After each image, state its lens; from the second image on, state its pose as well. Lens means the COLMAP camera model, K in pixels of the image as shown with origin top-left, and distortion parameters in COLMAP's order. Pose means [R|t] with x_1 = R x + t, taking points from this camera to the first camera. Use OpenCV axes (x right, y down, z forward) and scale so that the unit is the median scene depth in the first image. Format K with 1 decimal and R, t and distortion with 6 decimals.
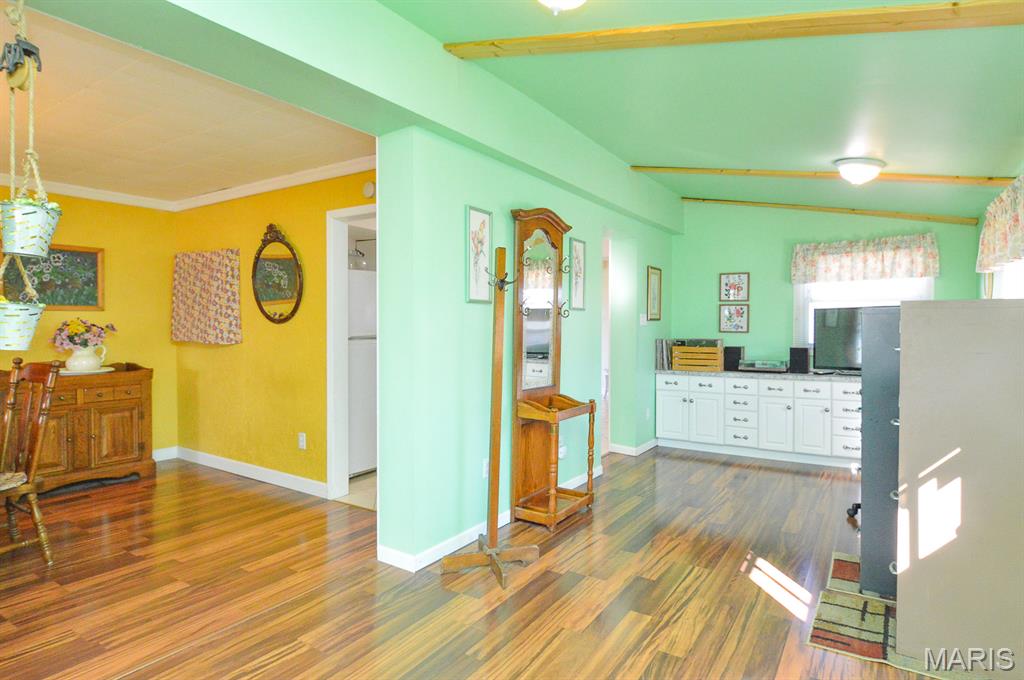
lens RADIAL K [[552.3, 0, 516.4], [0, 552.3, 333.8], [0, 0, 1]] dist [0.013854, -0.017634]
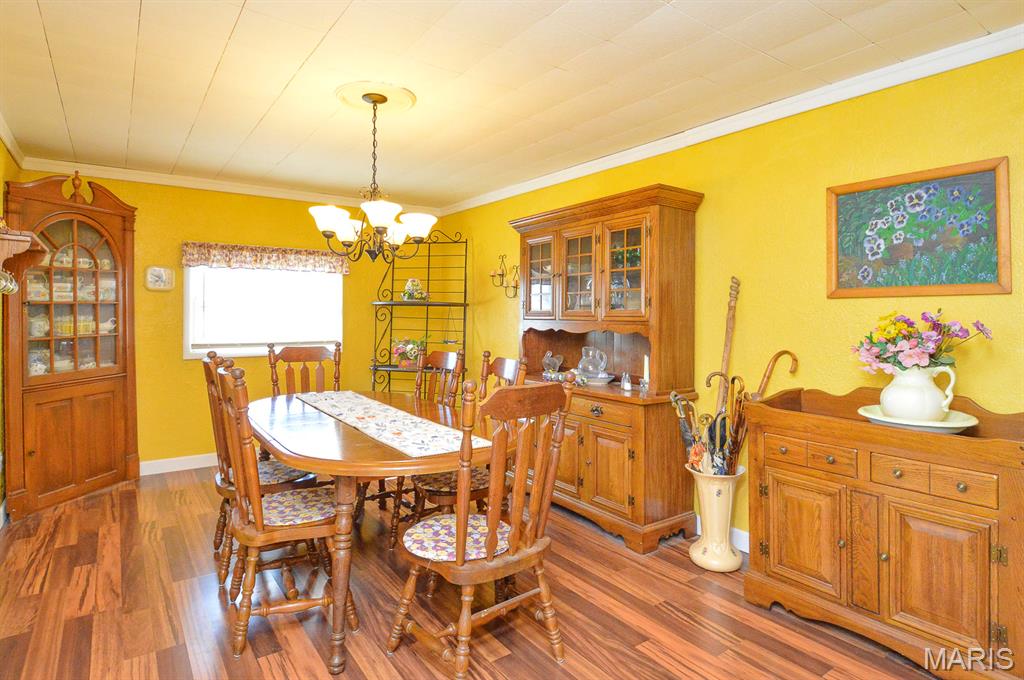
lens RADIAL K [[552.3, 0, 532.3], [0, 552.3, 312.6], [0, 0, 1]] dist [0.013854, -0.017634]
pose [[-0.345090, -0.003487, -0.938563, -0.201448], [-0.022878, 0.999727, 0.004697, -0.020150], [0.938291, 0.023093, -0.345076, 0.845531]]
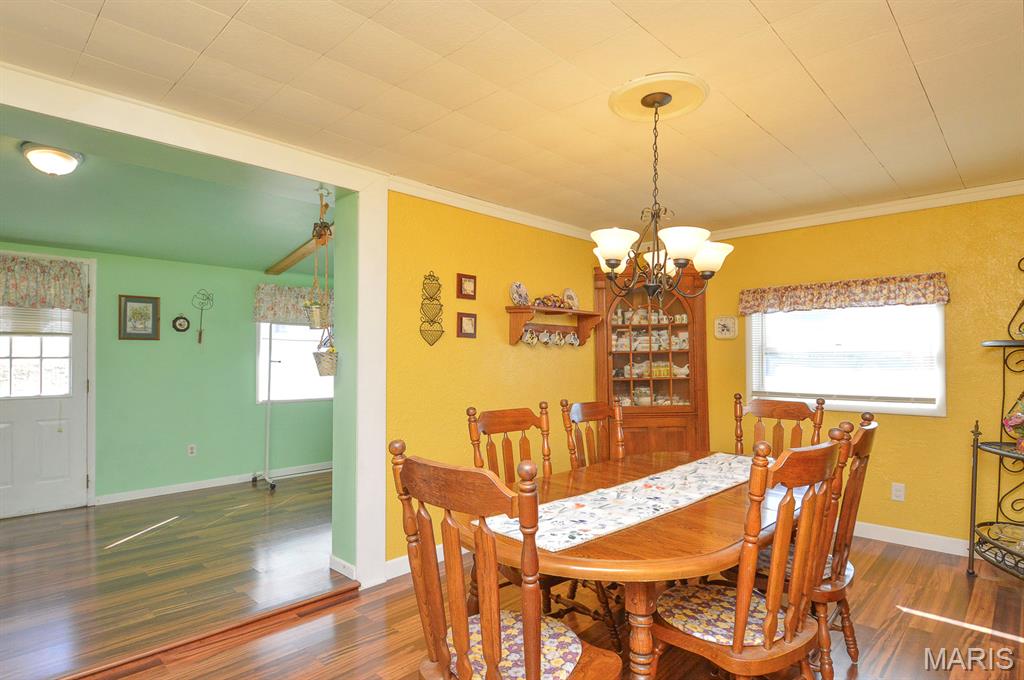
lens RADIAL K [[552.3, 0, 515.7], [0, 552.3, 343.9], [0, 0, 1]] dist [0.013854, -0.017634]
pose [[-0.980478, 0.001460, 0.196625, -0.804229], [0.000454, 0.999987, -0.005163, -0.025086], [-0.196630, -0.004973, -0.980465, 1.018564]]
